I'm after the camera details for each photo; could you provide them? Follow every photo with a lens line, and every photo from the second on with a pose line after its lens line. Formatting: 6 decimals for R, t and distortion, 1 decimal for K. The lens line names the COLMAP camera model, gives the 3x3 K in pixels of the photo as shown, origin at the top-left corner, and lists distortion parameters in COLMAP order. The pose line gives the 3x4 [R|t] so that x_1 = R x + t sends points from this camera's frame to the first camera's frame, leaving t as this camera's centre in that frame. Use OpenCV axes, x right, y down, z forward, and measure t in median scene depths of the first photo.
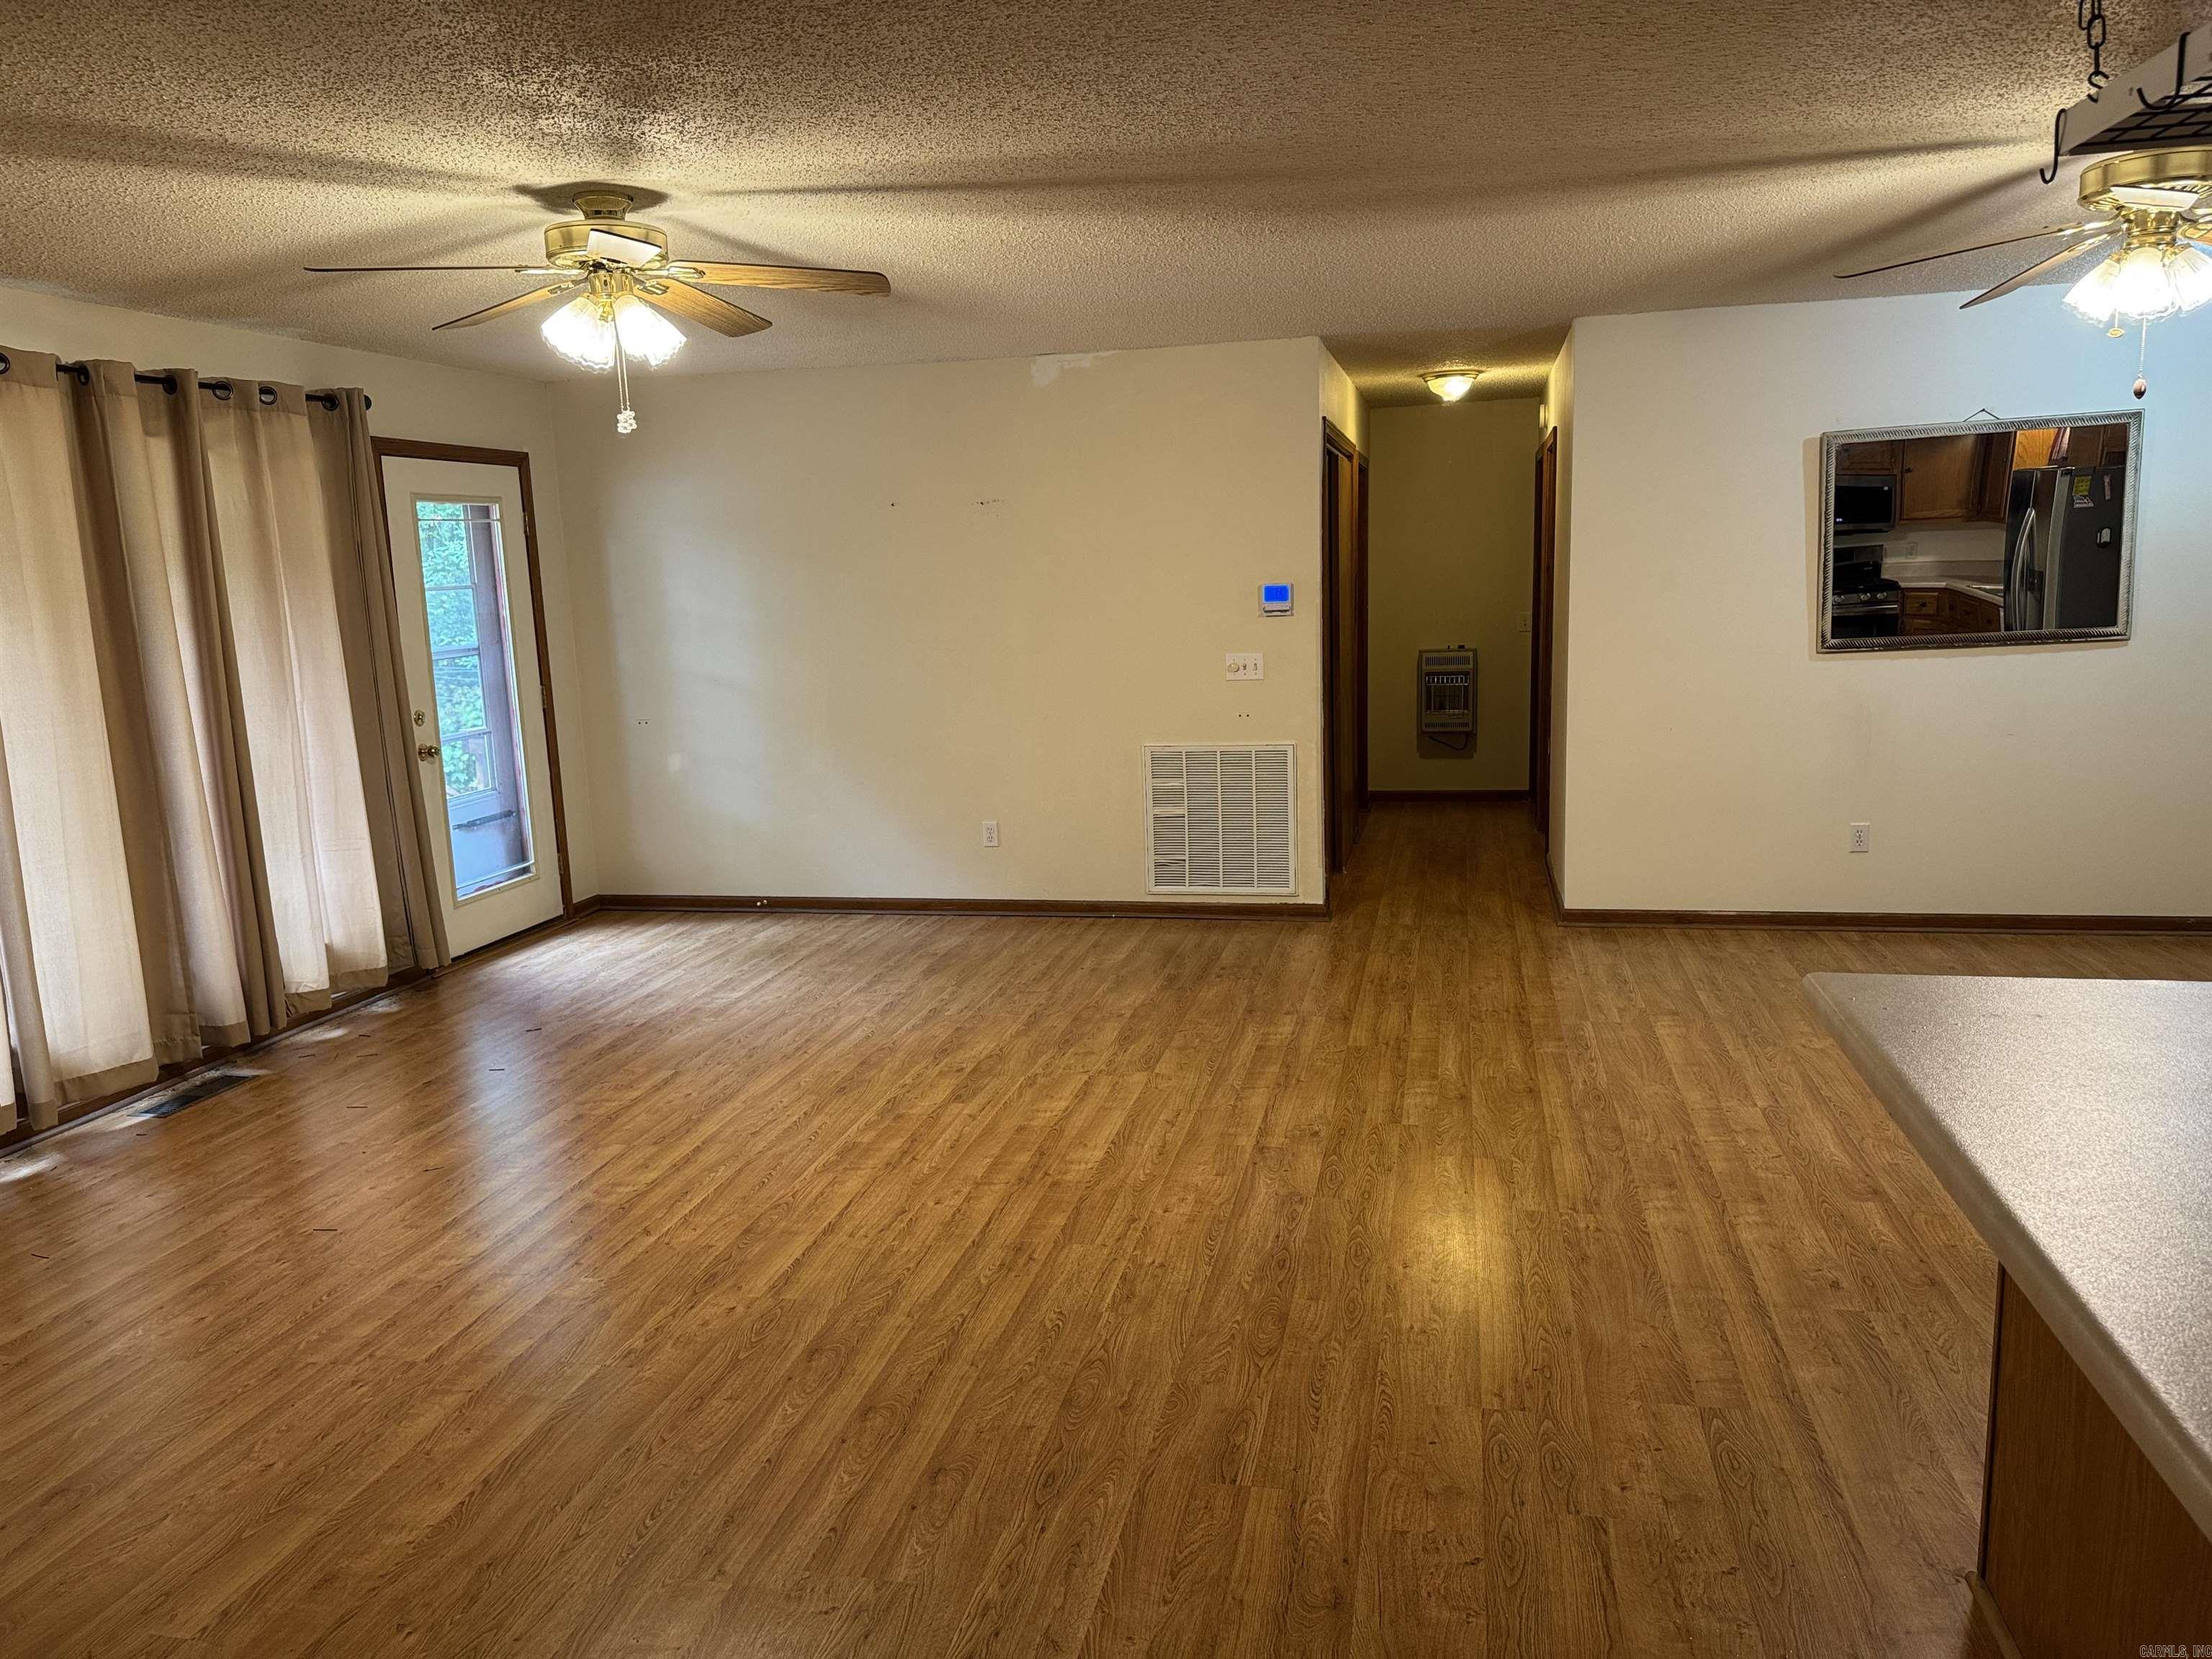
lens RADIAL K [[1555.1, 0, 1112.7], [0, 1555.1, 832.2], [0, 0, 1]] dist [0.072995, -0.070565]
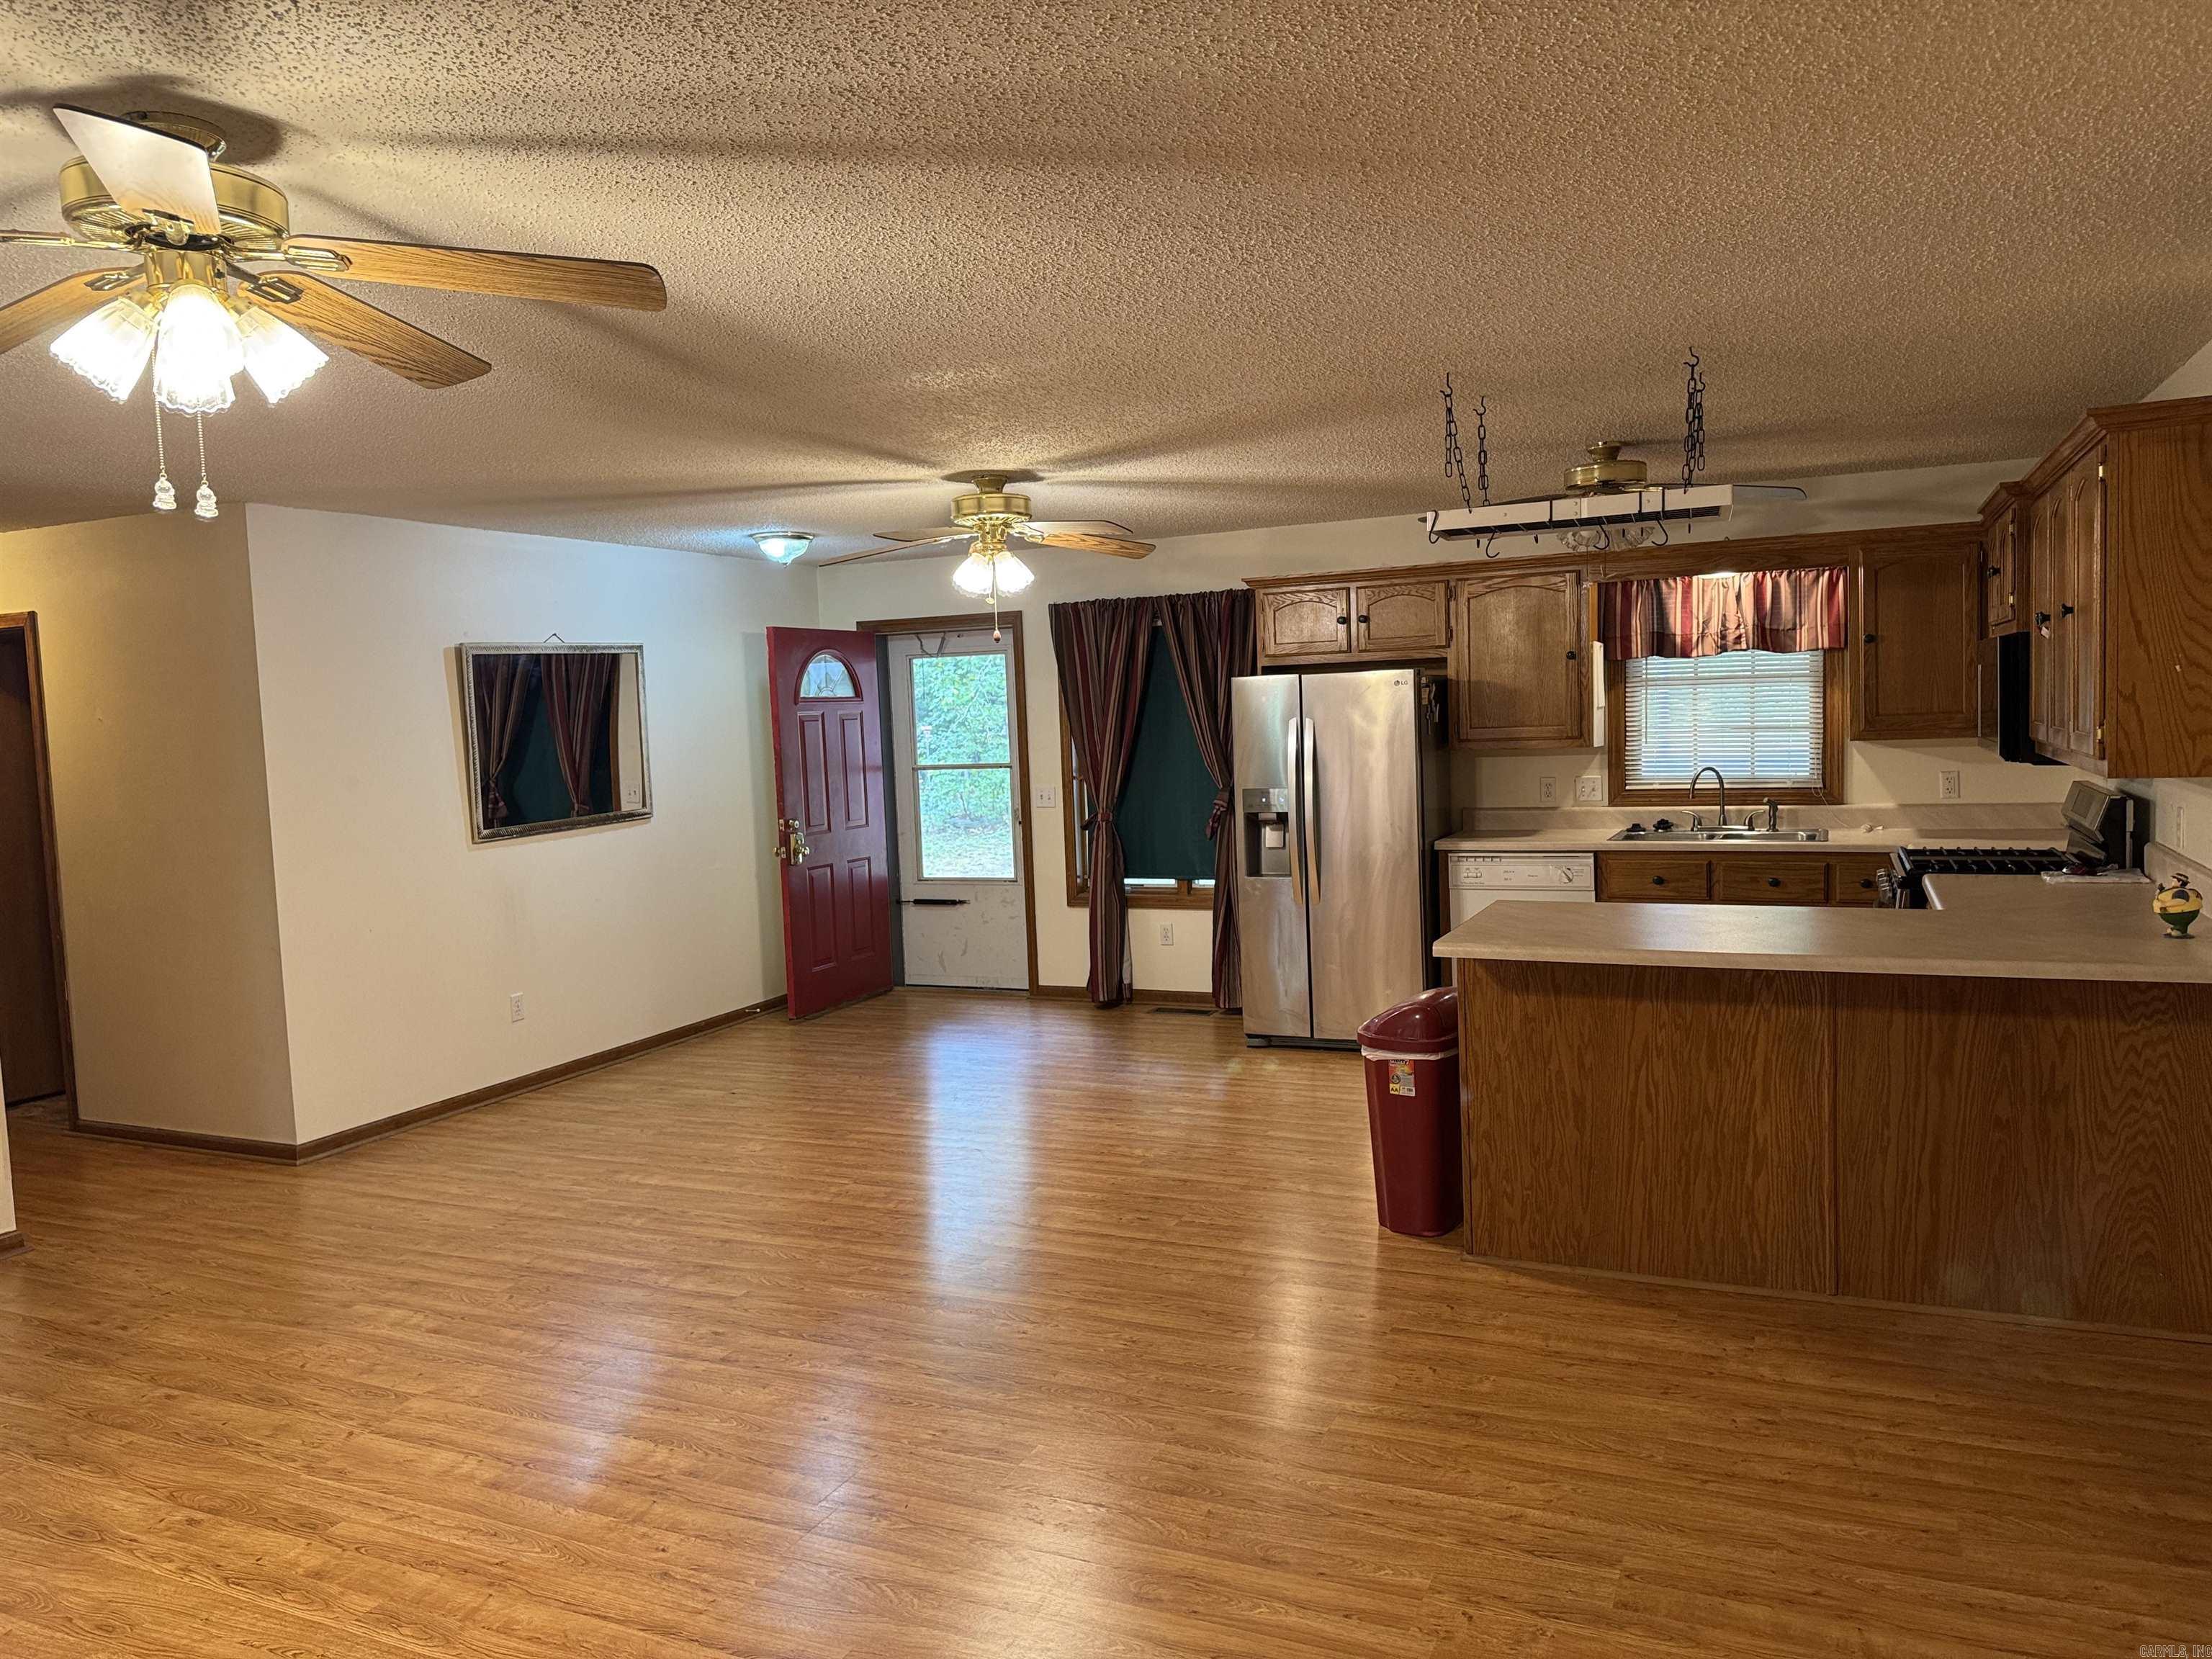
lens RADIAL K [[1555.0, 0, 1116.0], [0, 1555.0, 827.1], [0, 0, 1]] dist [0.069949, -0.069422]
pose [[0.212092, -0.051550, 0.975889, -0.635168], [0.198897, 0.979983, 0.008539, -0.058491], [-0.956795, 0.192290, 0.218100, 0.430857]]
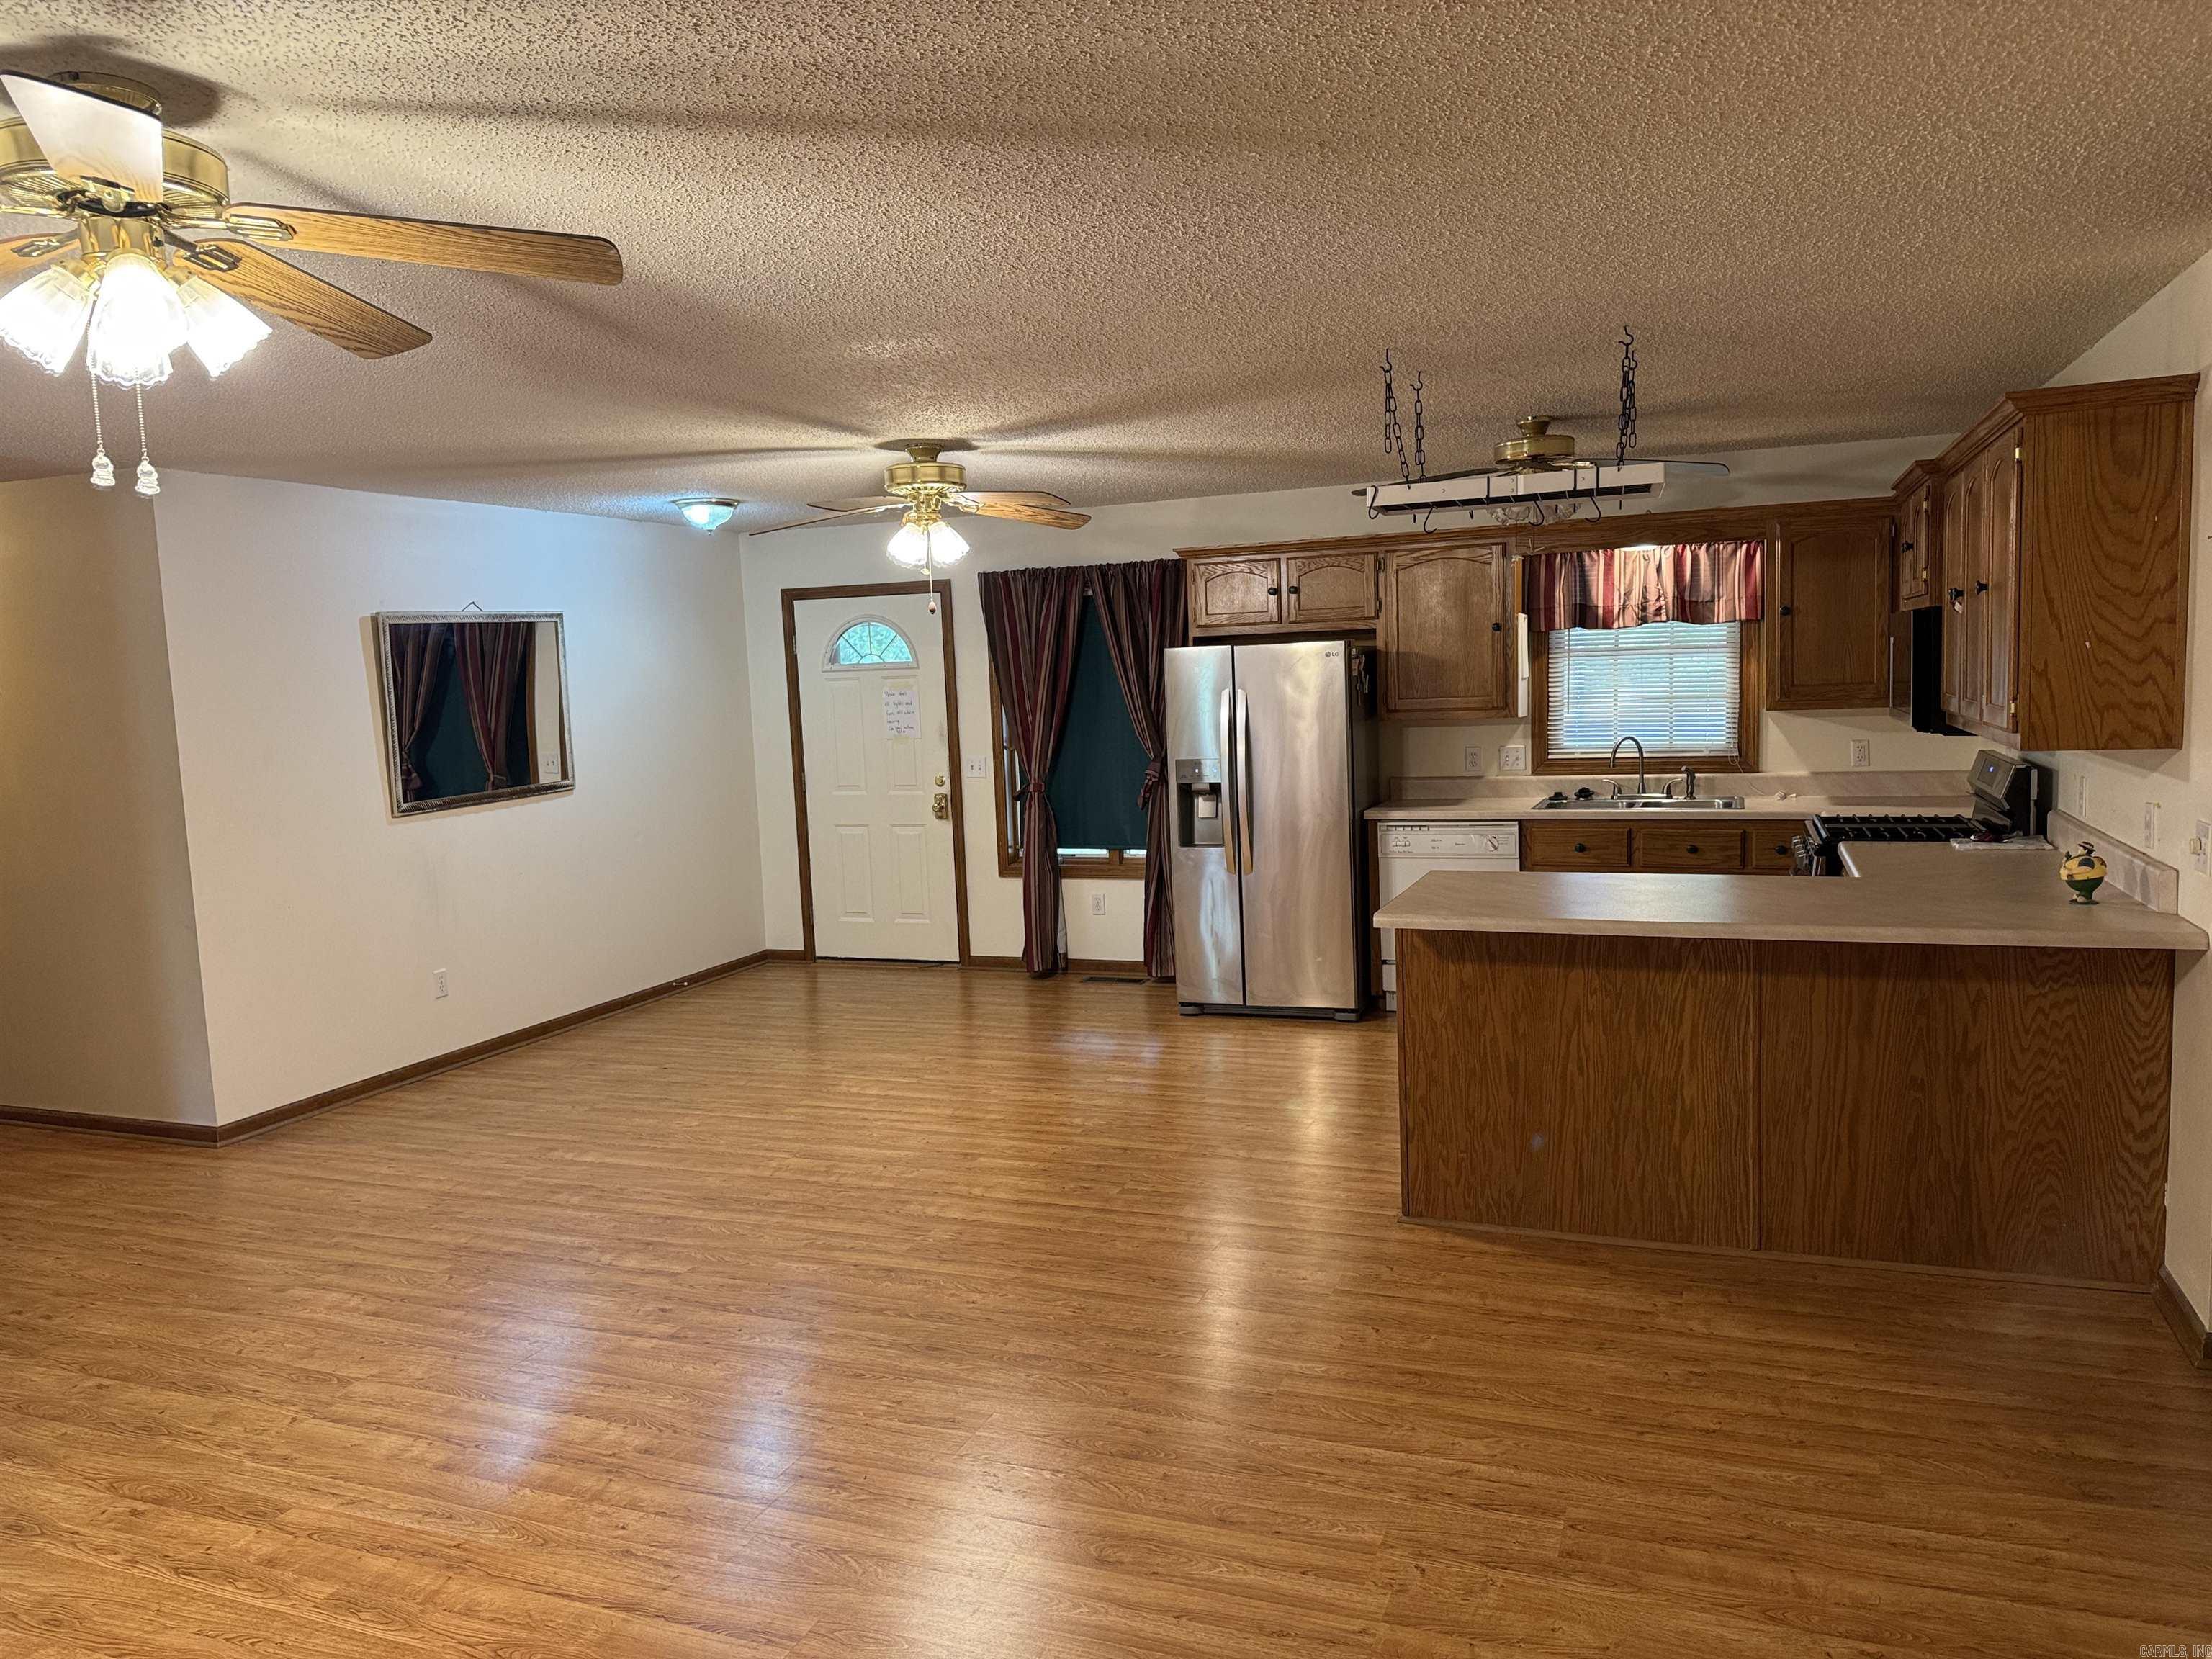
lens RADIAL K [[1555.1, 0, 1112.7], [0, 1555.1, 832.2], [0, 0, 1]] dist [0.072995, -0.070565]
pose [[0.160978, -0.077686, 0.983896, -0.642240], [0.202106, 0.978367, 0.044182, -0.066763], [-0.966043, 0.191738, 0.173196, 0.444299]]
